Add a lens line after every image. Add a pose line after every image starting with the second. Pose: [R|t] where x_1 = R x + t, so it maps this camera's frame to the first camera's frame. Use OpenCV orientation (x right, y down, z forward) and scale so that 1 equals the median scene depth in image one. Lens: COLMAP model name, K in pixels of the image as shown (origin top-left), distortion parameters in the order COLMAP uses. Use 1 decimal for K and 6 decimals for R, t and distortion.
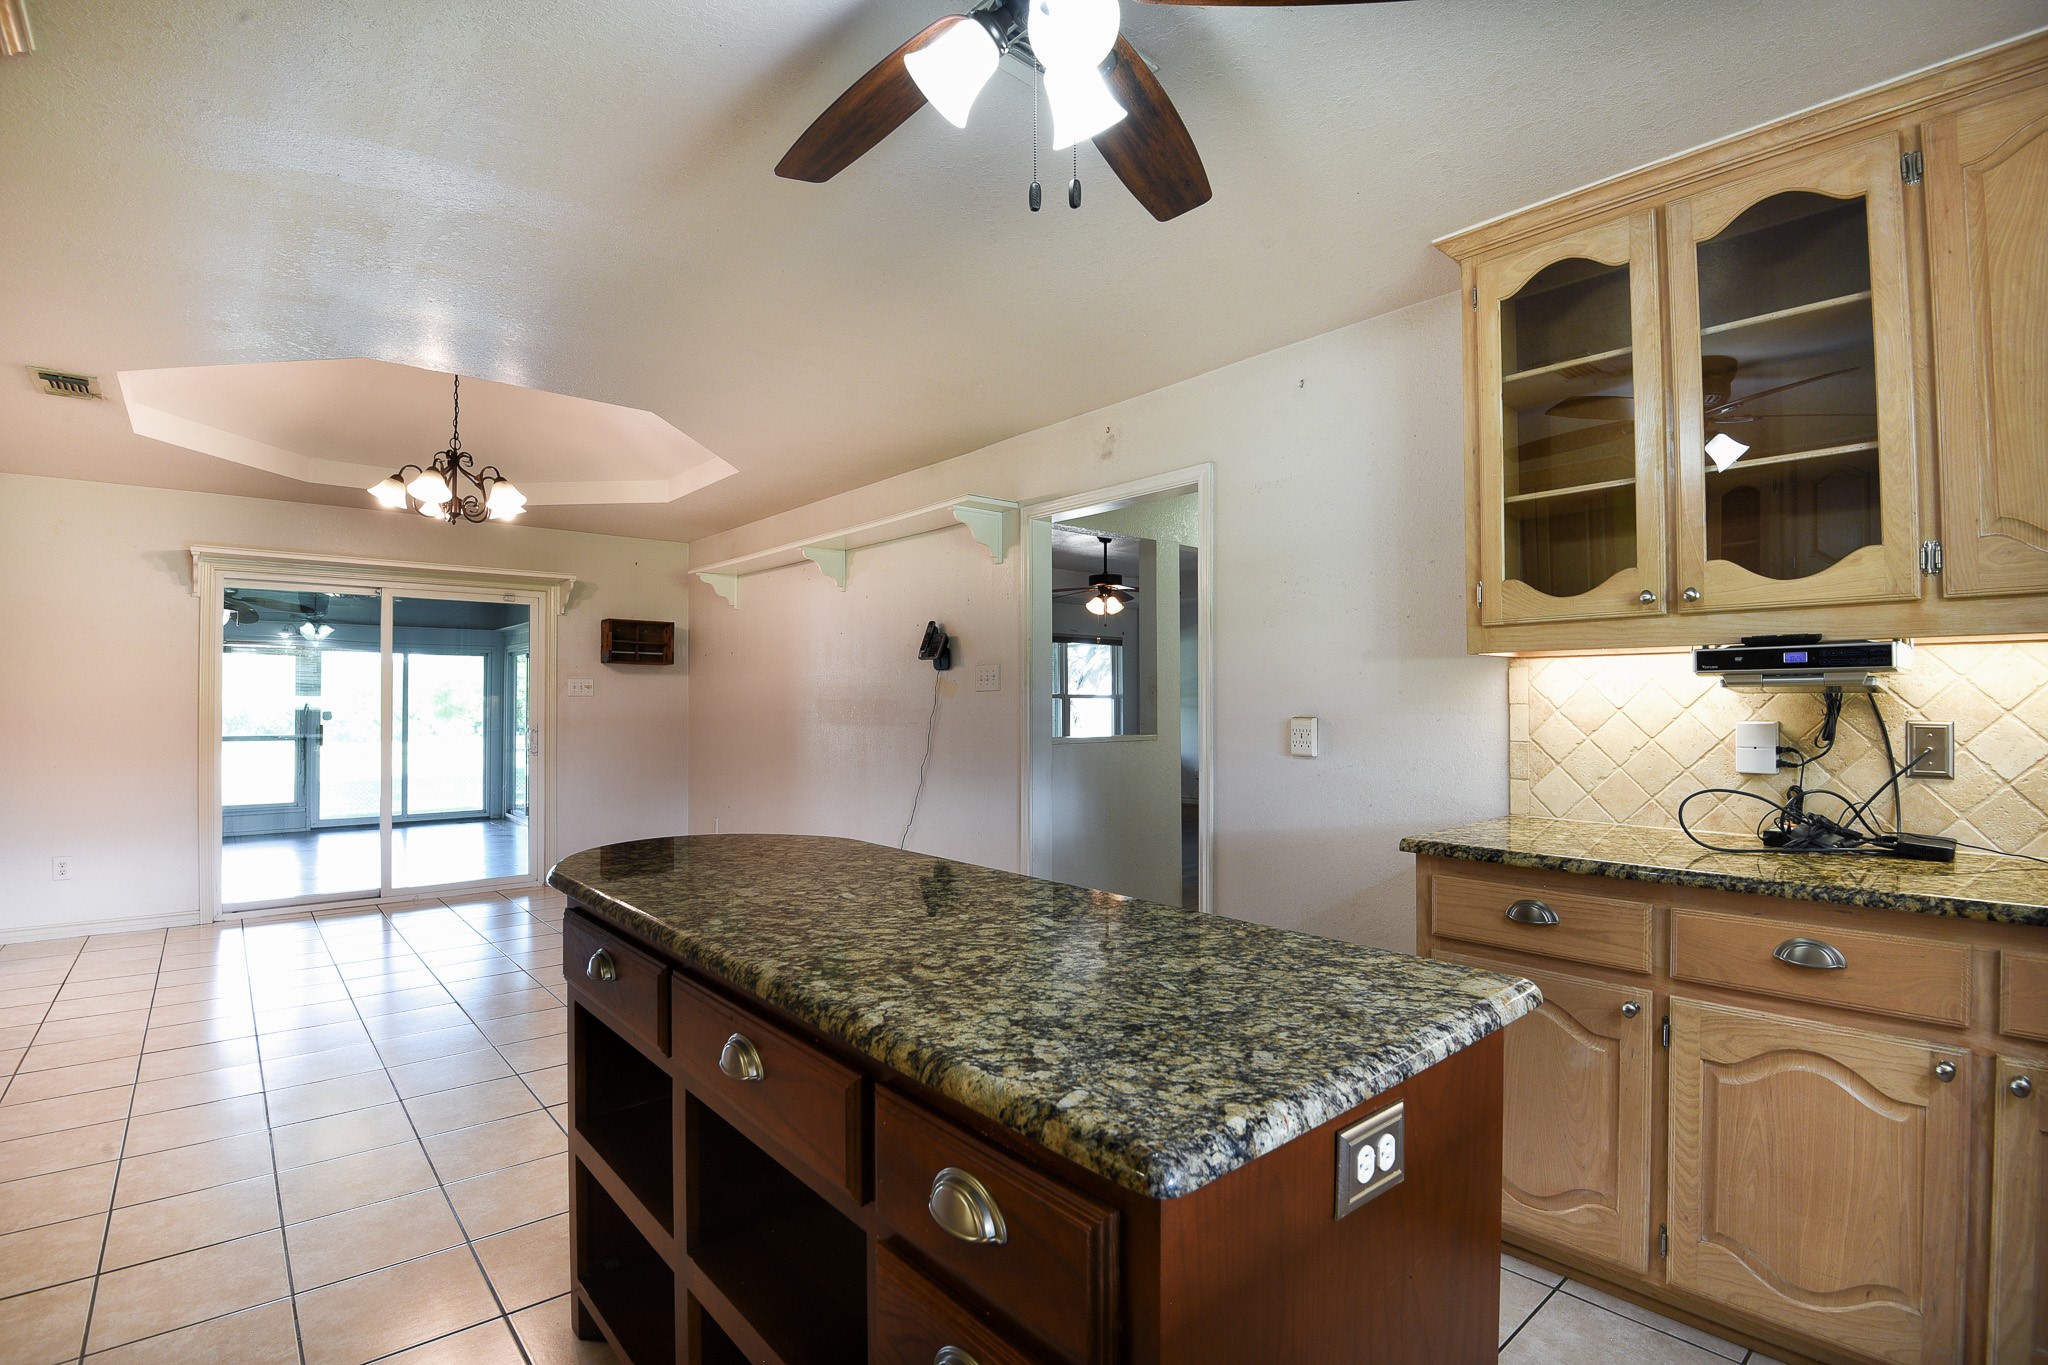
lens RADIAL K [[947.2, 0, 1018.8], [0, 947.2, 690.9], [0, 0, 1]] dist [0.001557, -0.032946]
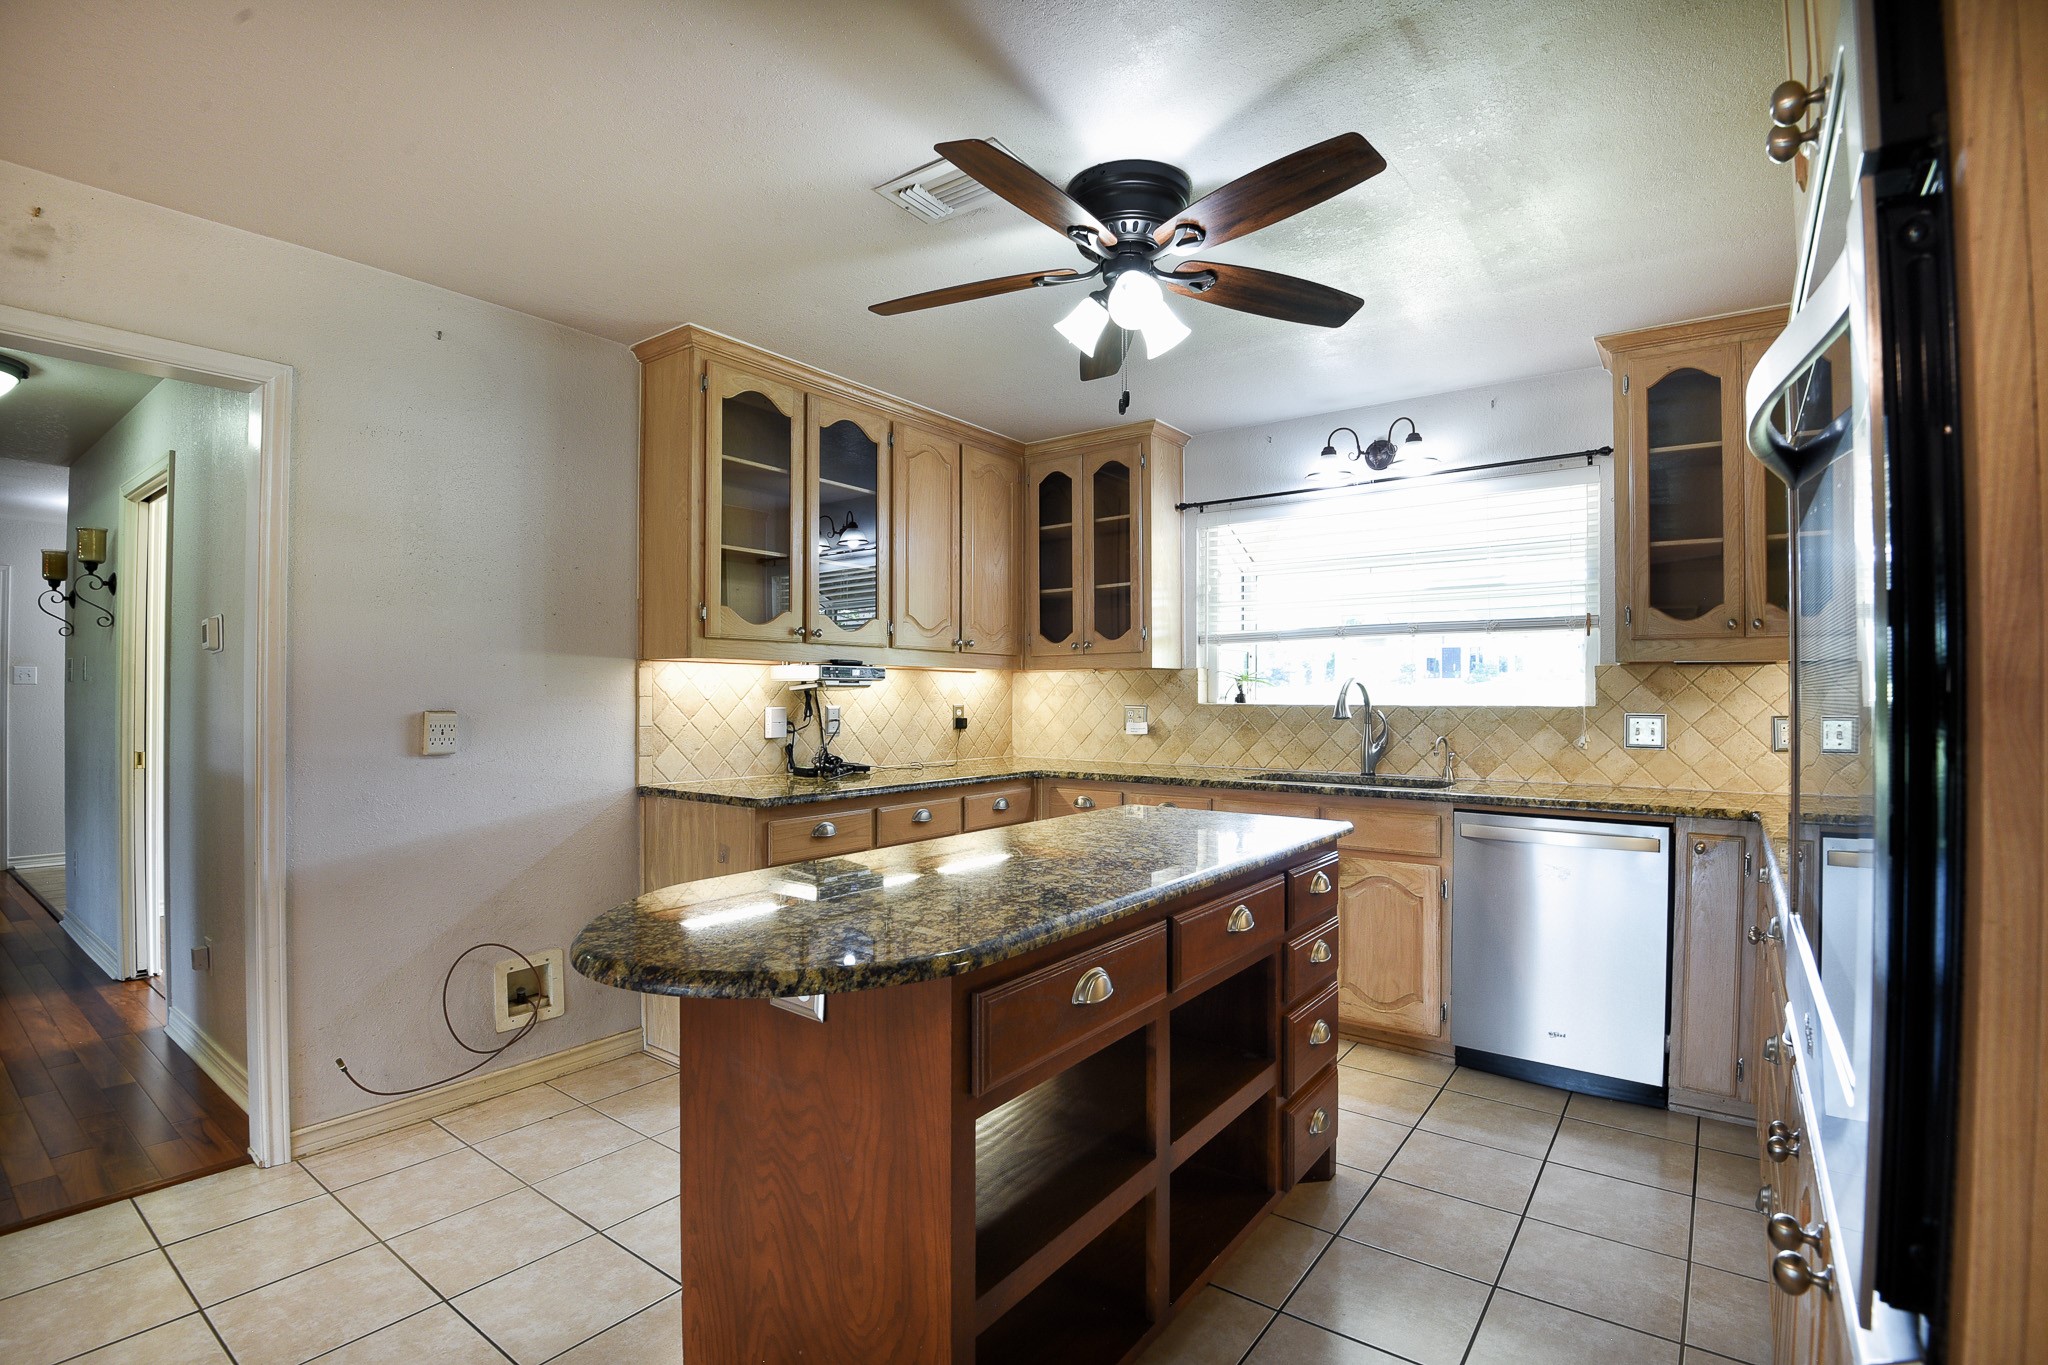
lens RADIAL K [[947.2, 0, 1018.8], [0, 947.2, 690.9], [0, 0, 1]] dist [0.001557, -0.032946]
pose [[-0.211424, 0.005711, 0.977378, -0.897849], [-0.015009, 0.999846, -0.009089, 0.011511], [-0.977279, -0.016591, -0.211306, 0.864455]]
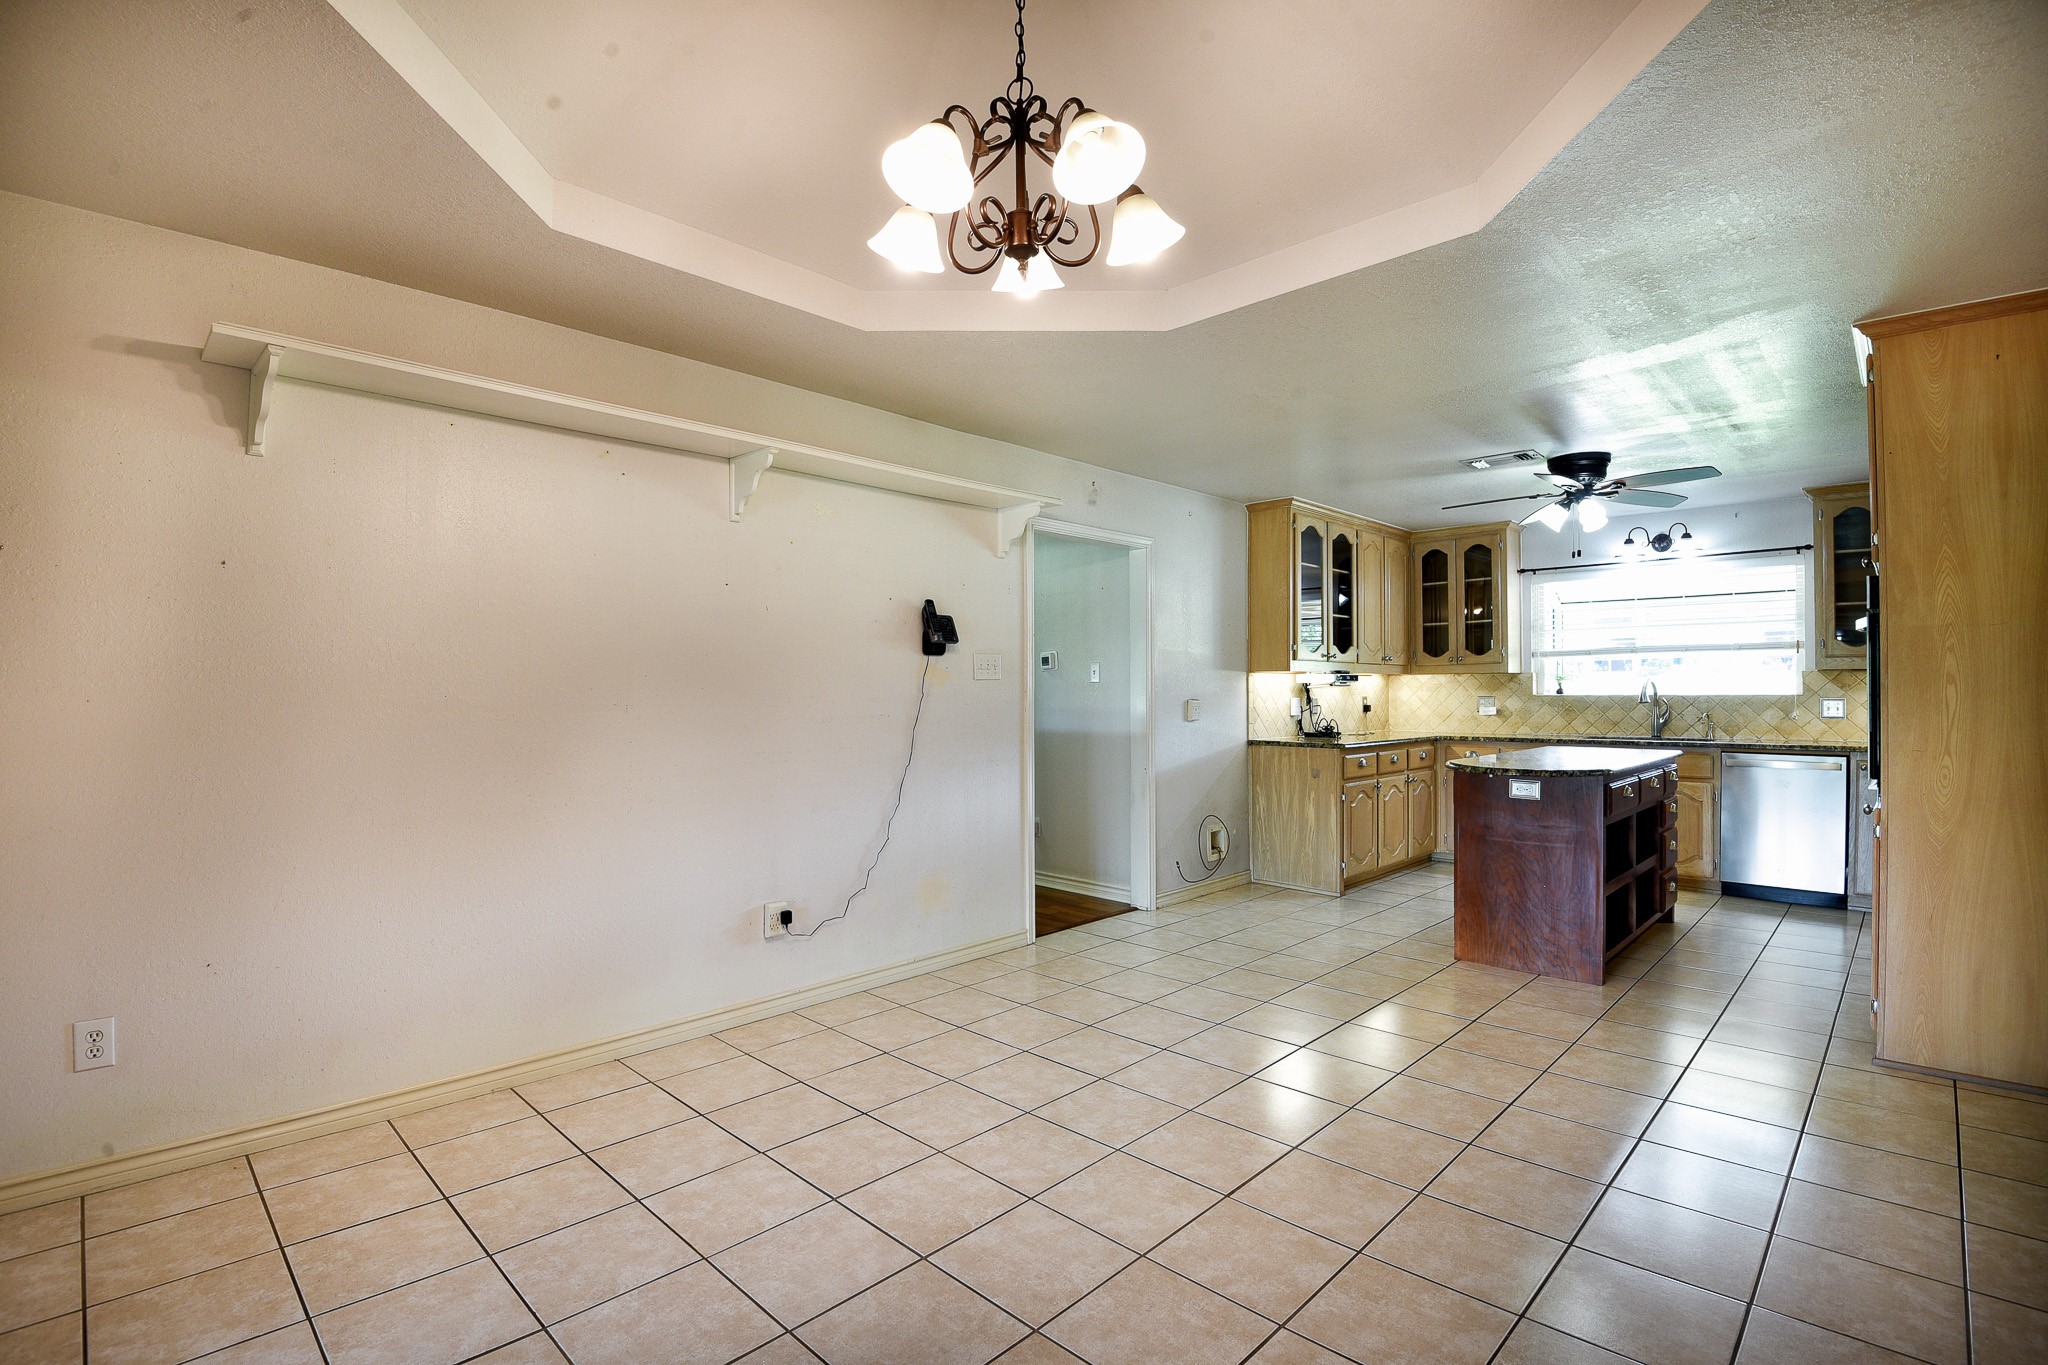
lens RADIAL K [[947.2, 0, 1018.8], [0, 947.2, 690.9], [0, 0, 1]] dist [0.001557, -0.032946]
pose [[-0.082213, 0.003703, 0.996608, -1.950733], [-0.009545, 0.999944, -0.004503, 0.030326], [-0.996569, -0.009882, -0.082174, 1.955546]]
